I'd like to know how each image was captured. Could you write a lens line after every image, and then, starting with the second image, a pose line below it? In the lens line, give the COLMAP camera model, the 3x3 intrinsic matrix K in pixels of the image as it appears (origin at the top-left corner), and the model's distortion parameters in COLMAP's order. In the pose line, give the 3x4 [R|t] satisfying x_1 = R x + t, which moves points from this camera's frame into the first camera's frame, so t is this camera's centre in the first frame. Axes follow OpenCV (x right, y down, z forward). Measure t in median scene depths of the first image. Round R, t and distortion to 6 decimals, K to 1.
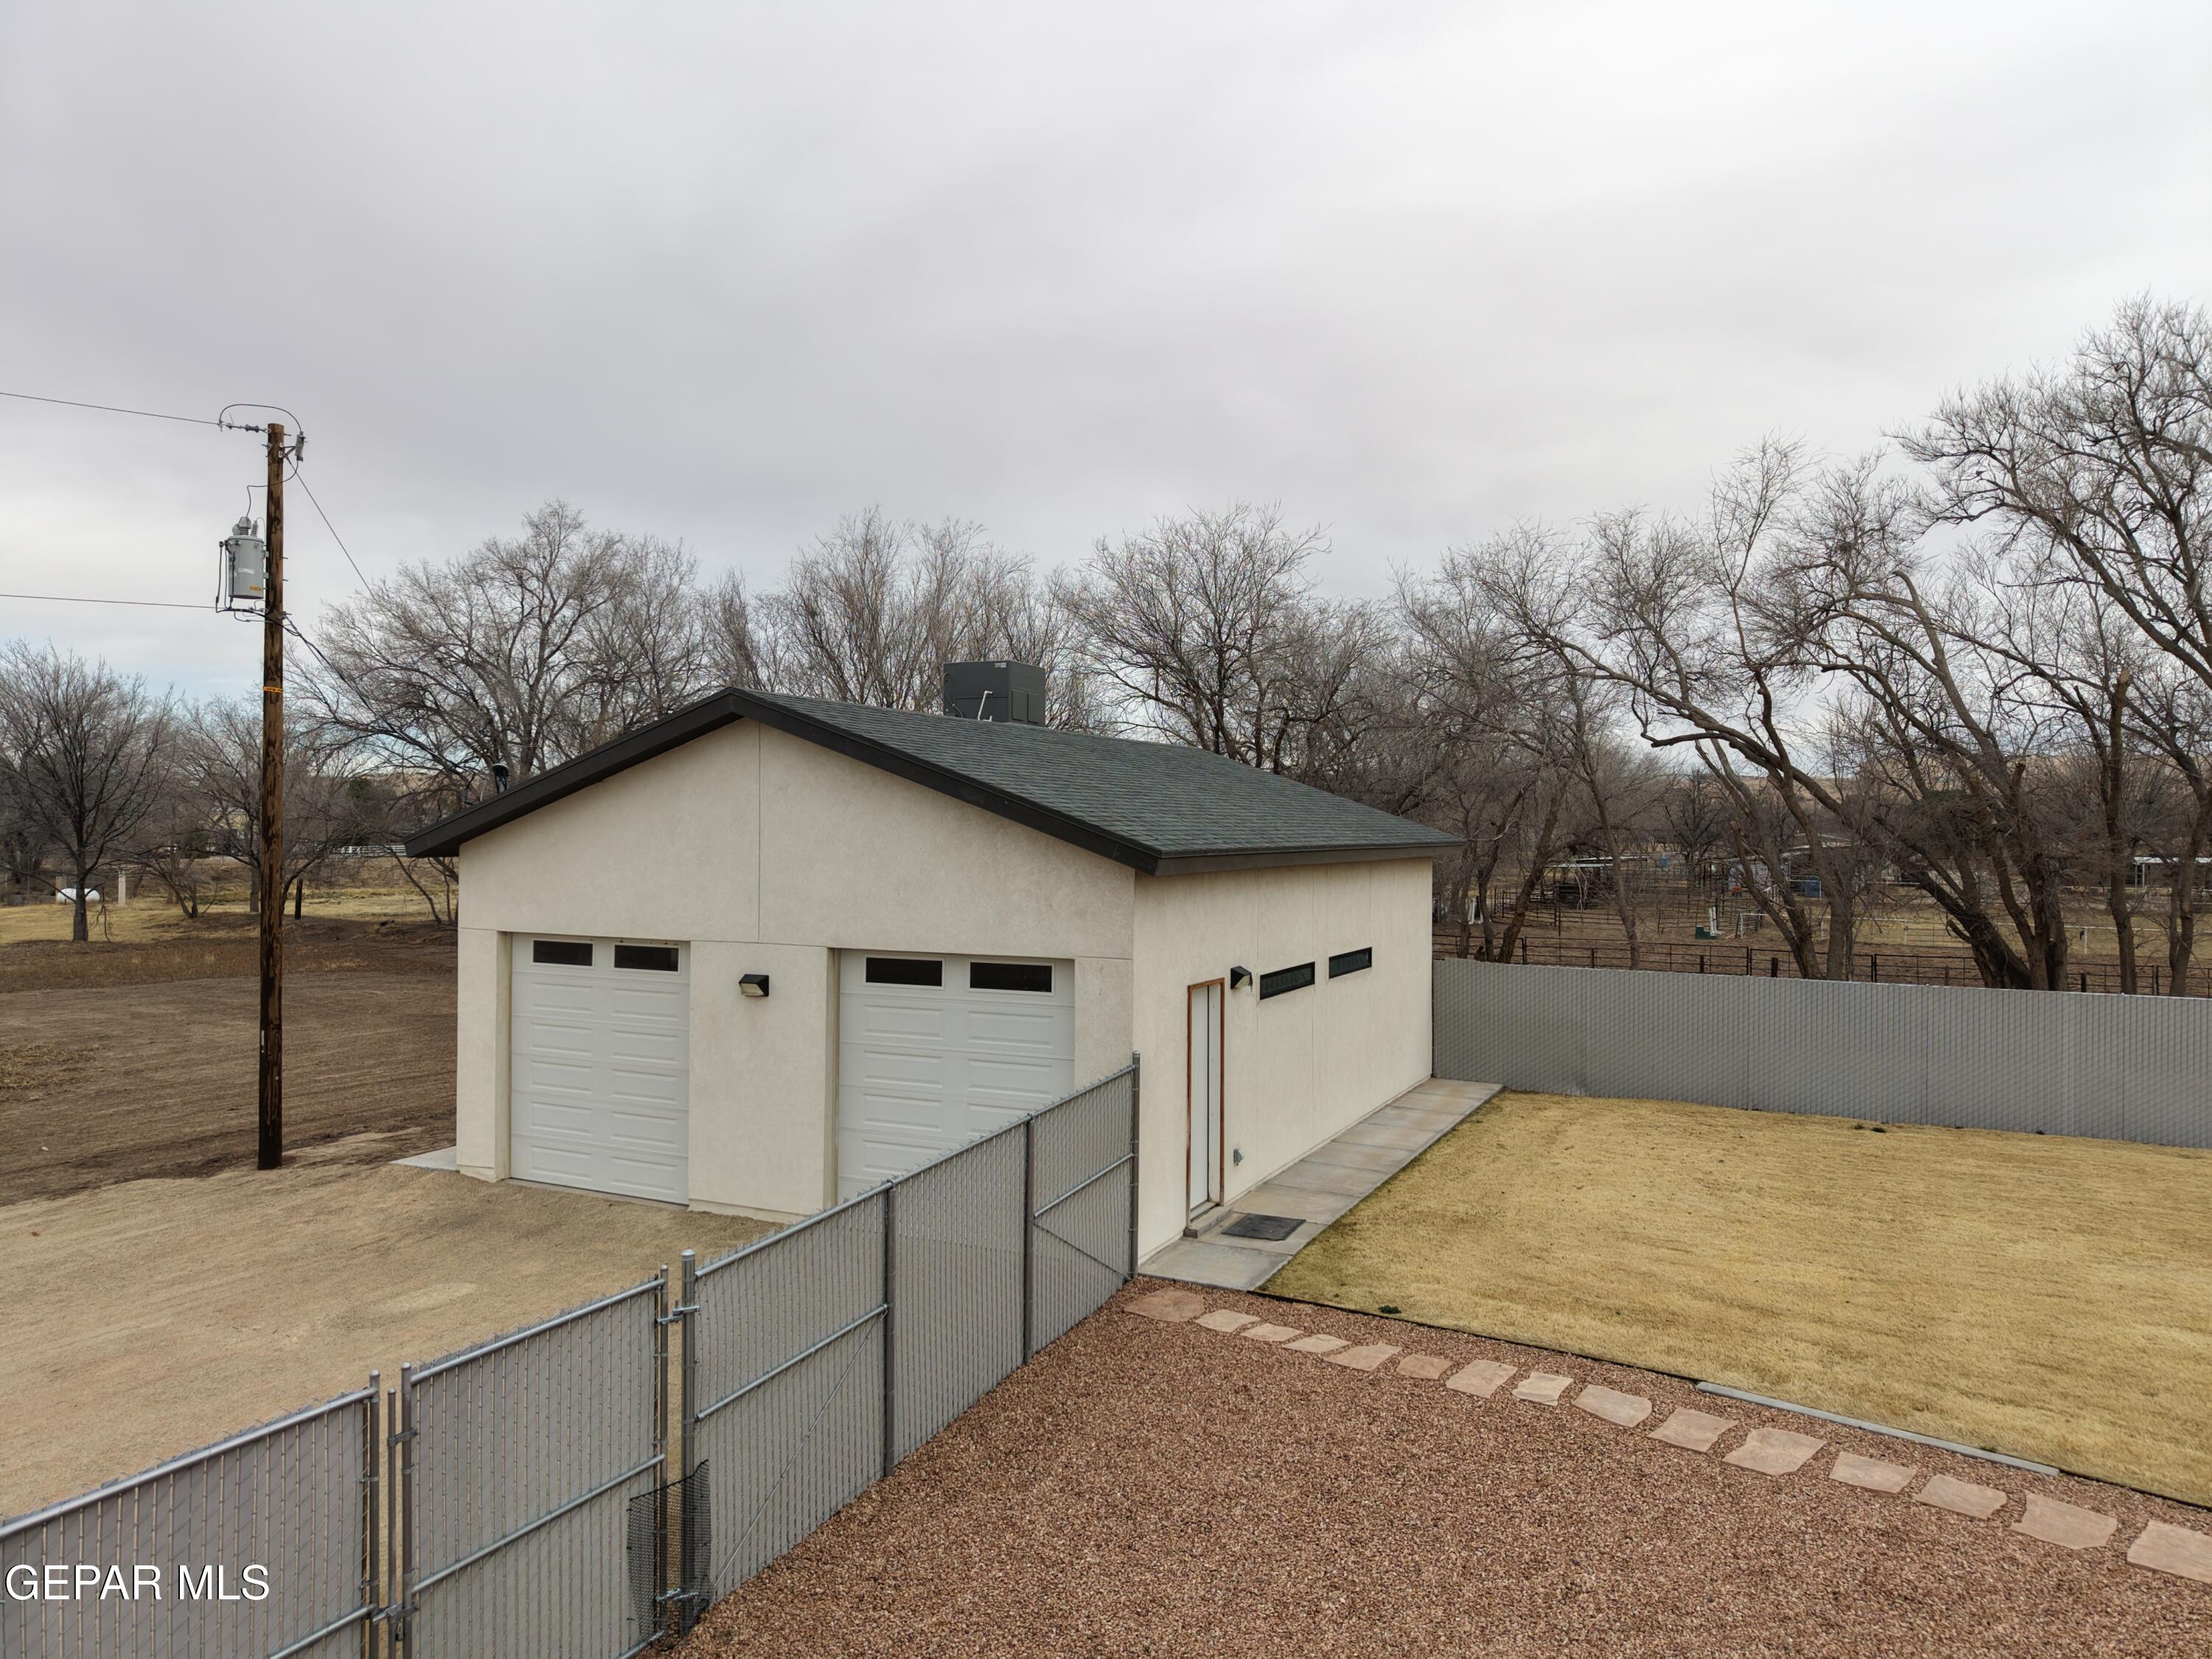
lens RADIAL K [[1469.7, 0, 1106.0], [0, 1469.7, 829.5], [0, 0, 1]] dist [0.049286, -0.060034]
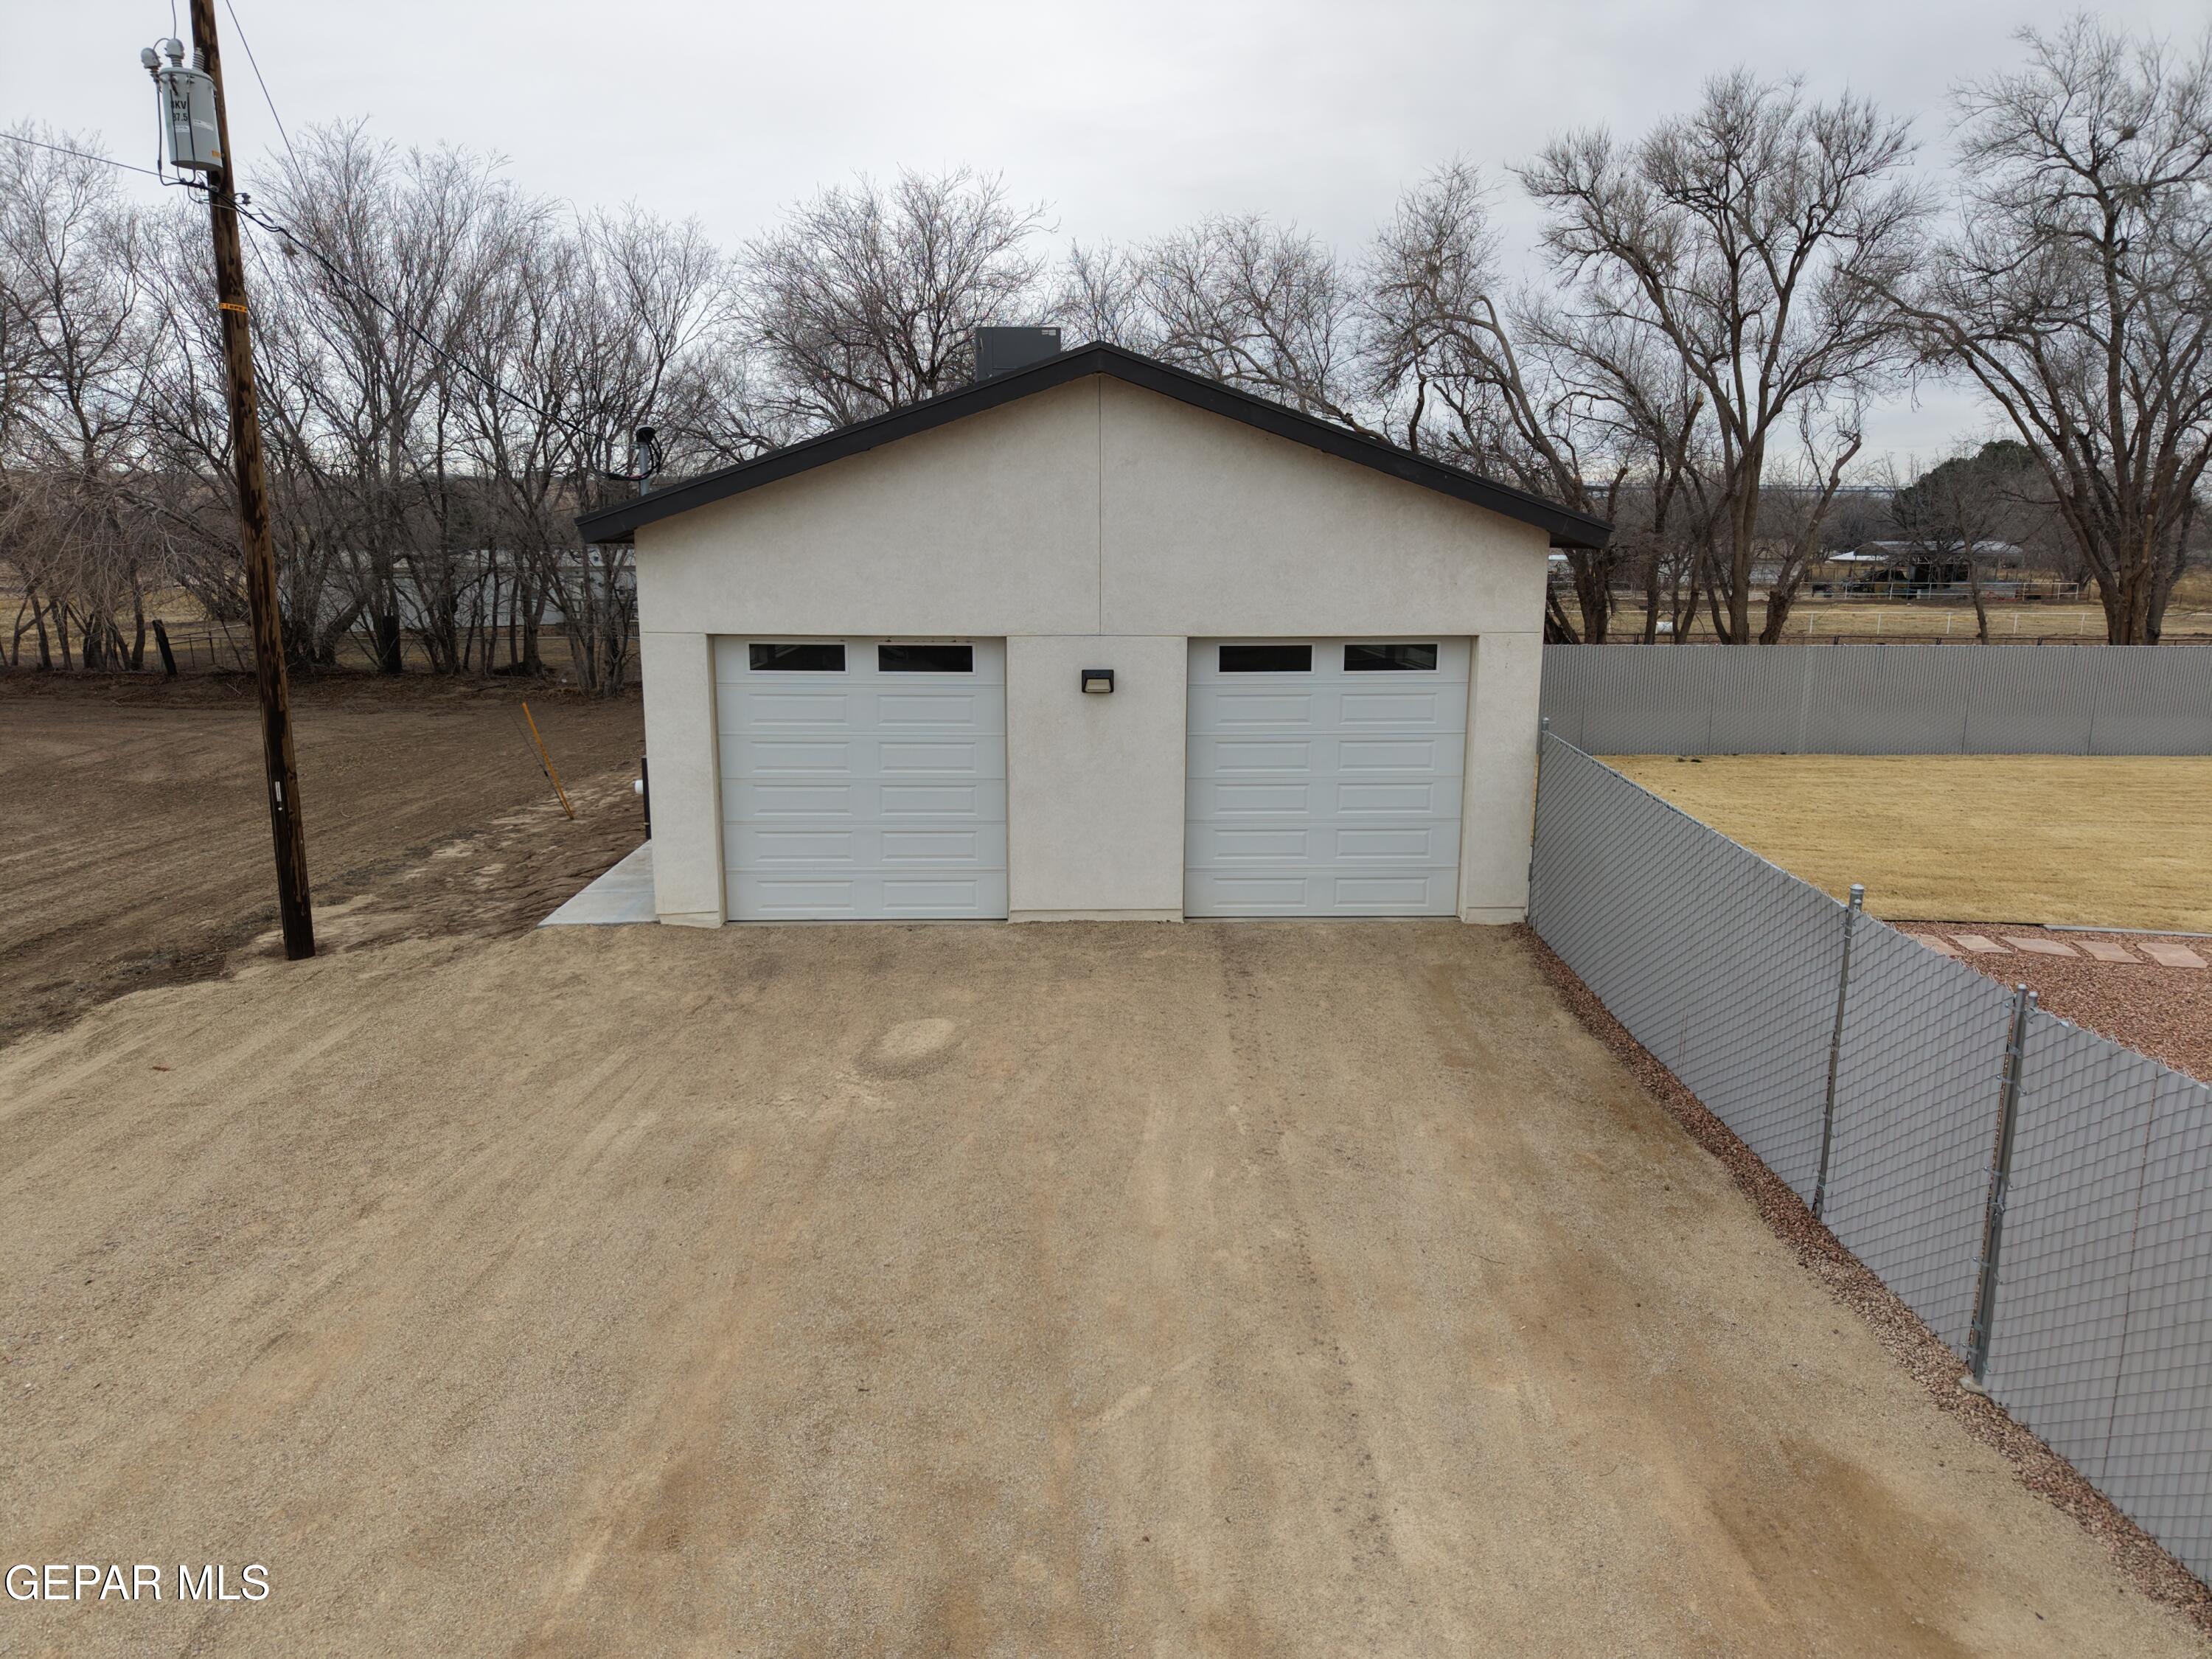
lens RADIAL K [[1469.7, 0, 1106.0], [0, 1469.7, 829.5], [0, 0, 1]] dist [0.049286, -0.060034]
pose [[0.883711, -0.094175, 0.458460, -0.693024], [0.004153, 0.981086, 0.193526, 0.018823], [-0.468014, -0.169117, 0.867388, 0.182208]]
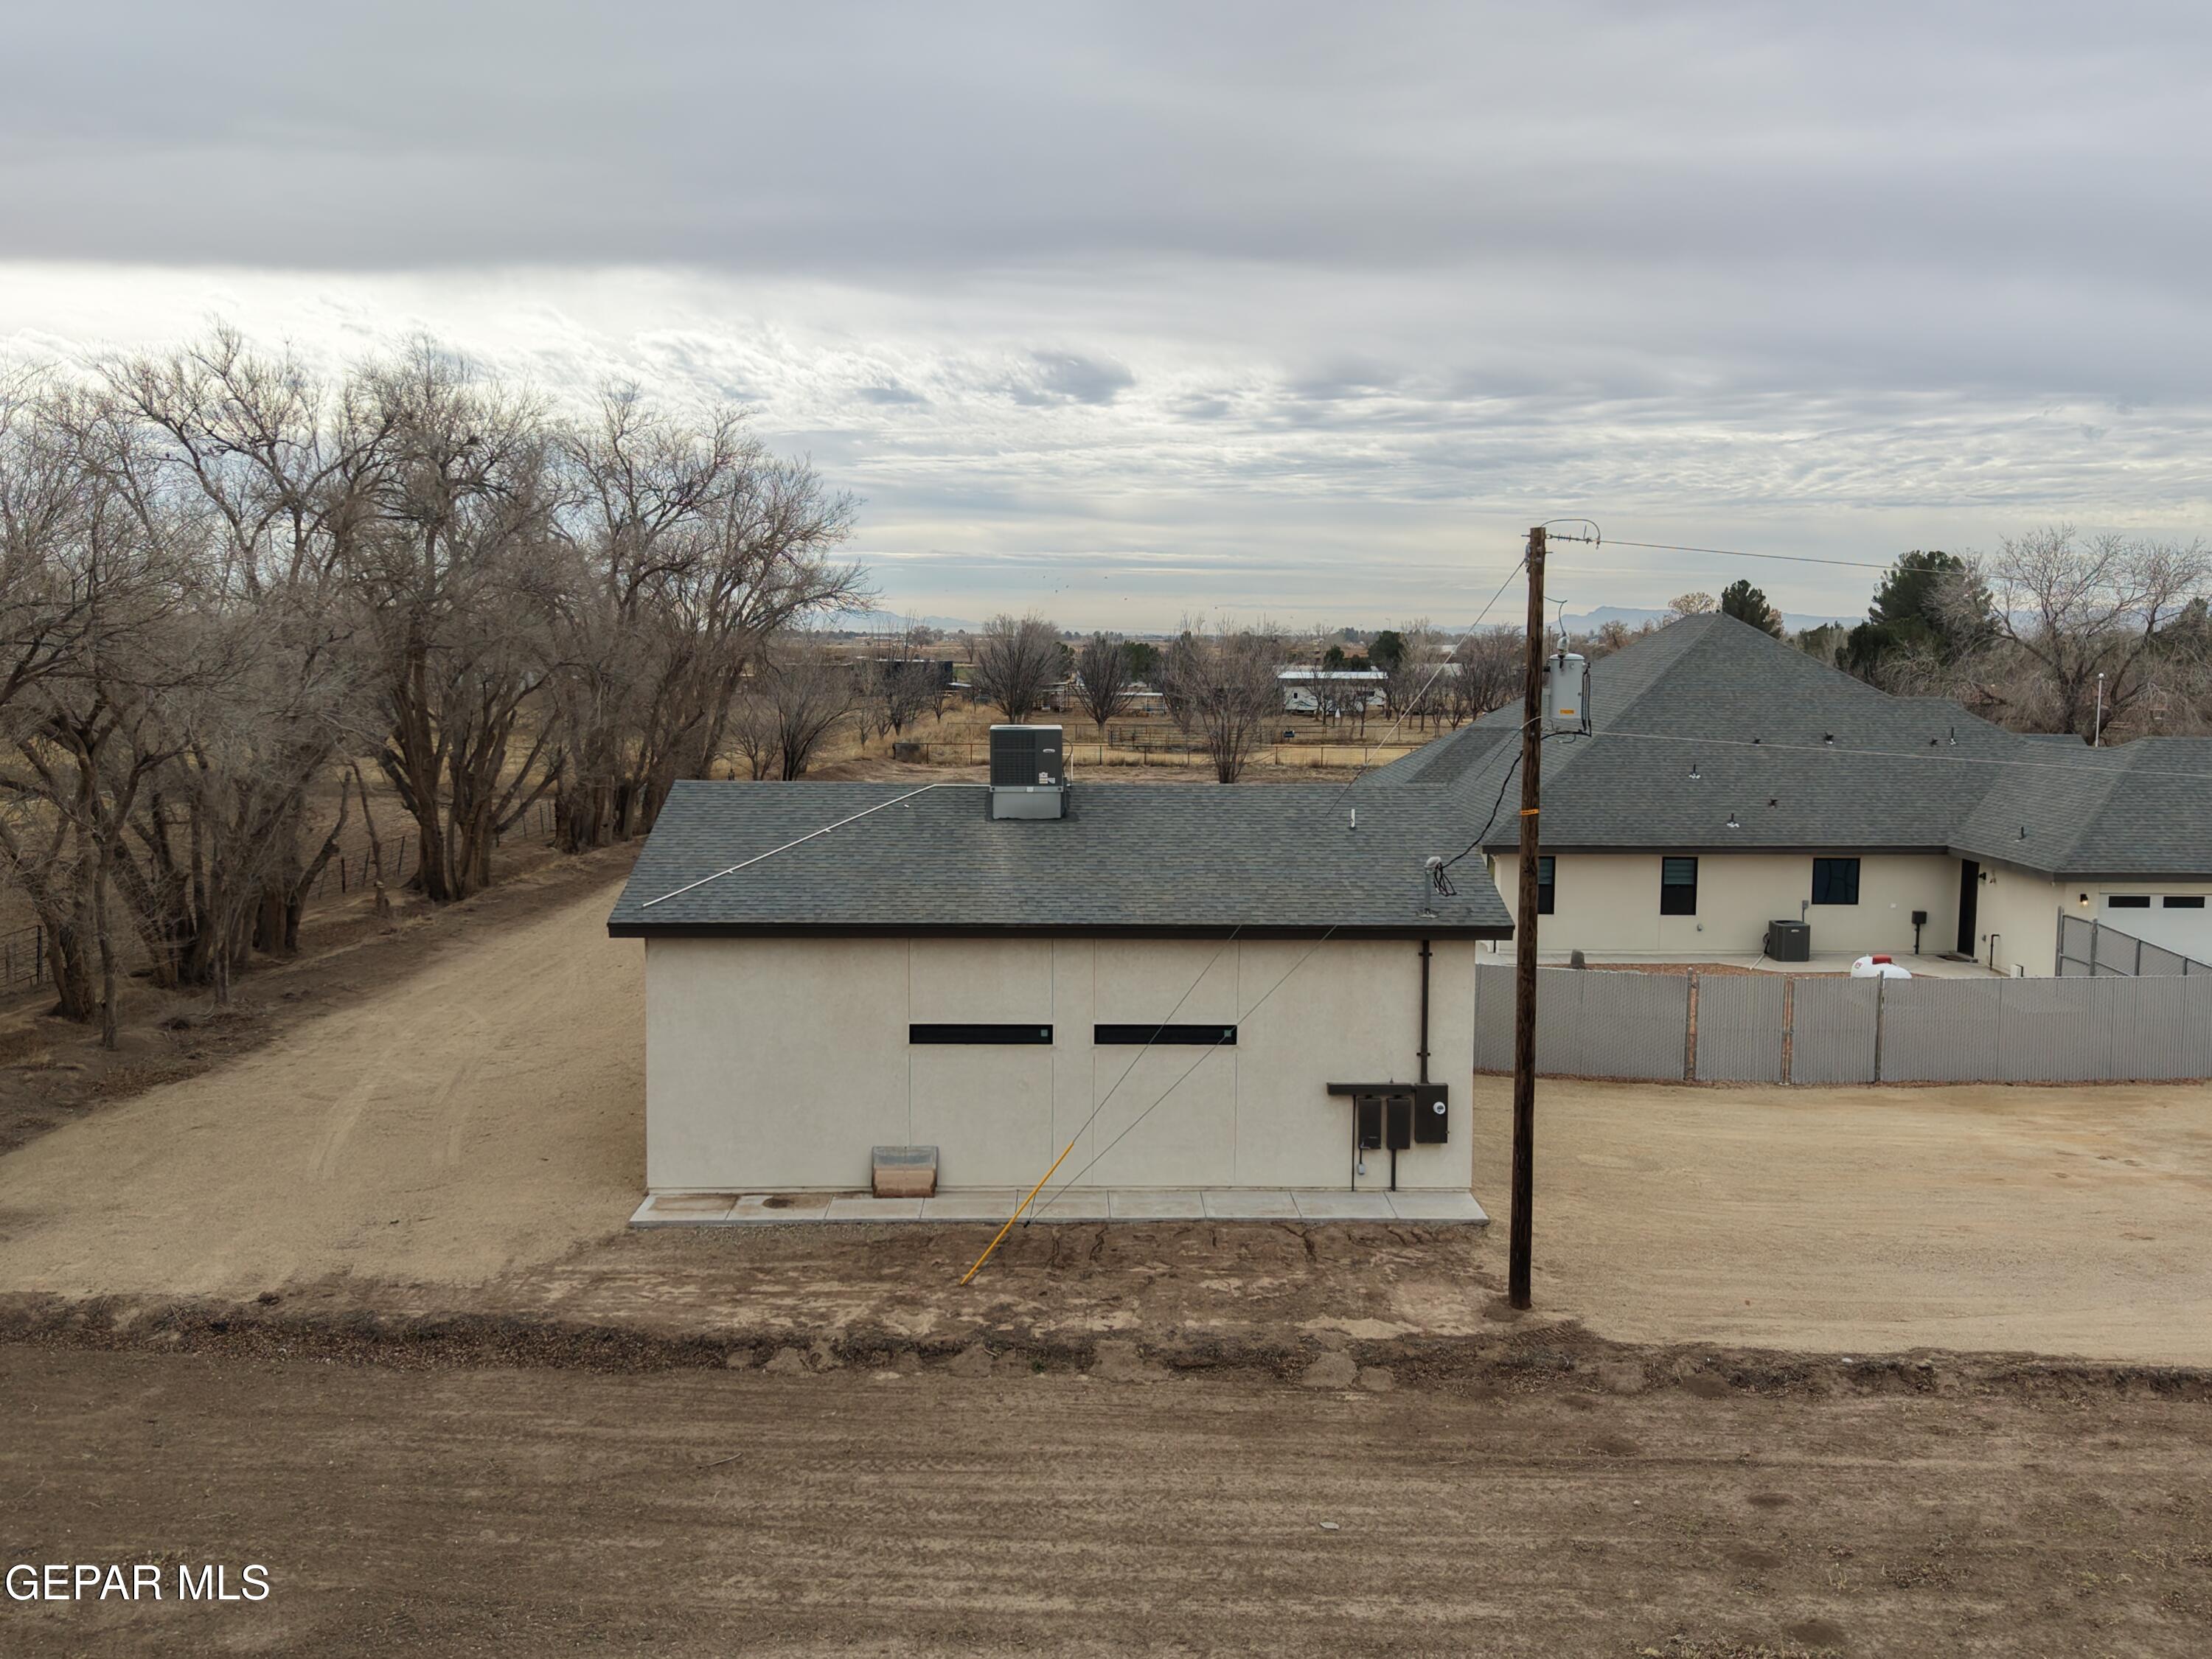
lens RADIAL K [[1469.7, 0, 1106.0], [0, 1469.7, 829.5], [0, 0, 1]] dist [0.049286, -0.060034]
pose [[-0.378971, -0.083893, 0.921598, -1.766310], [-0.006879, 0.996110, 0.087847, -0.243278], [-0.925383, 0.026951, -0.378074, 2.121059]]
